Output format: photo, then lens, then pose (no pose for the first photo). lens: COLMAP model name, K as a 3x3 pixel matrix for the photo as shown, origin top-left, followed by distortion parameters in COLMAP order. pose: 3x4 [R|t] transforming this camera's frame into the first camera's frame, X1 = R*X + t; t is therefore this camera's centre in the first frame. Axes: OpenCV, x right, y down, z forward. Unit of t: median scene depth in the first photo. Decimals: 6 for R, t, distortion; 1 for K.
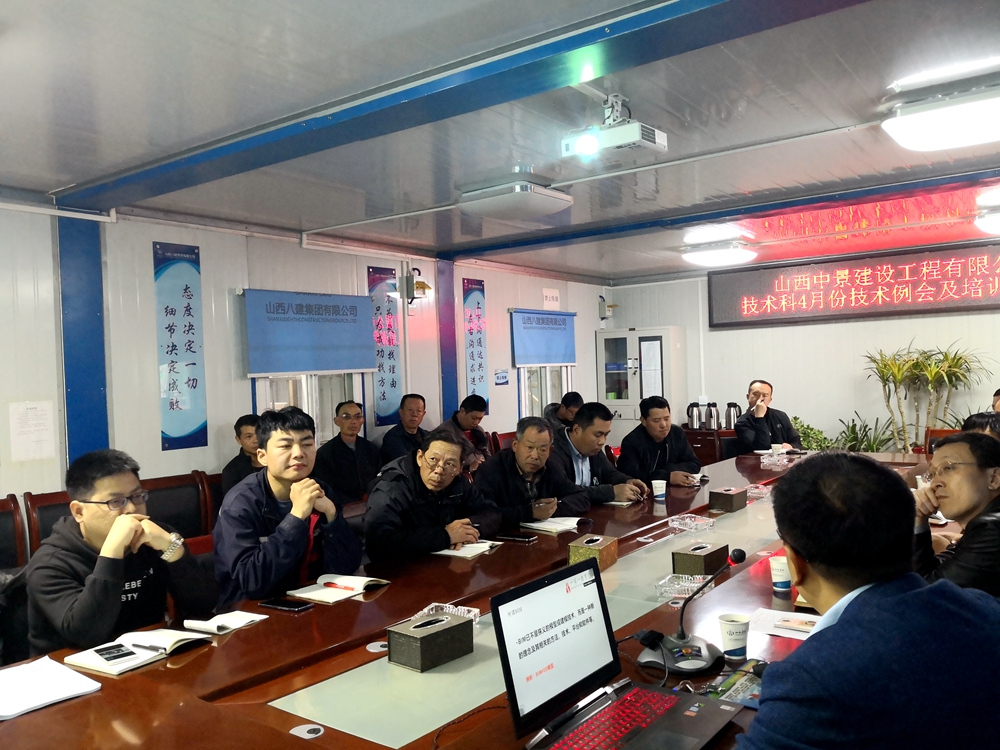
lens RADIAL K [[804.9, 0, 506.4], [0, 804.9, 370.8], [0, 0, 1]] dist [0.011761, -0.048769]
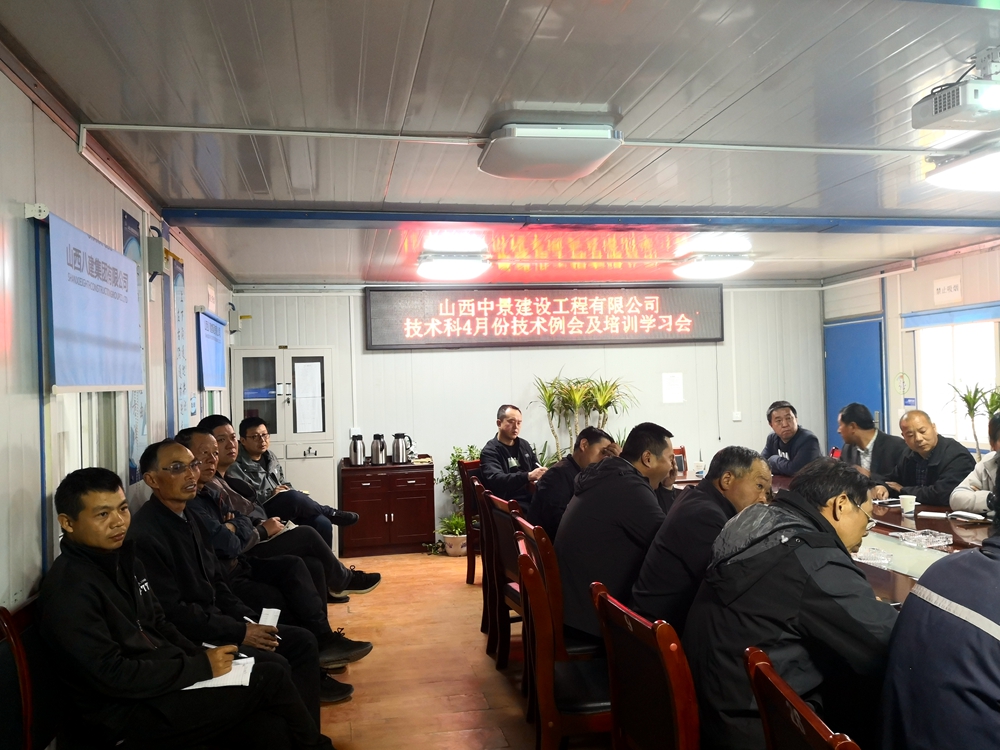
lens RADIAL K [[804.9, 0, 504.0], [0, 804.9, 375.8], [0, 0, 1]] dist [0.011761, -0.048769]
pose [[0.673441, 0.023922, 0.738854, -0.322643], [0.005871, 0.999272, -0.037705, 0.010221], [-0.739218, 0.029729, 0.672810, 0.314220]]
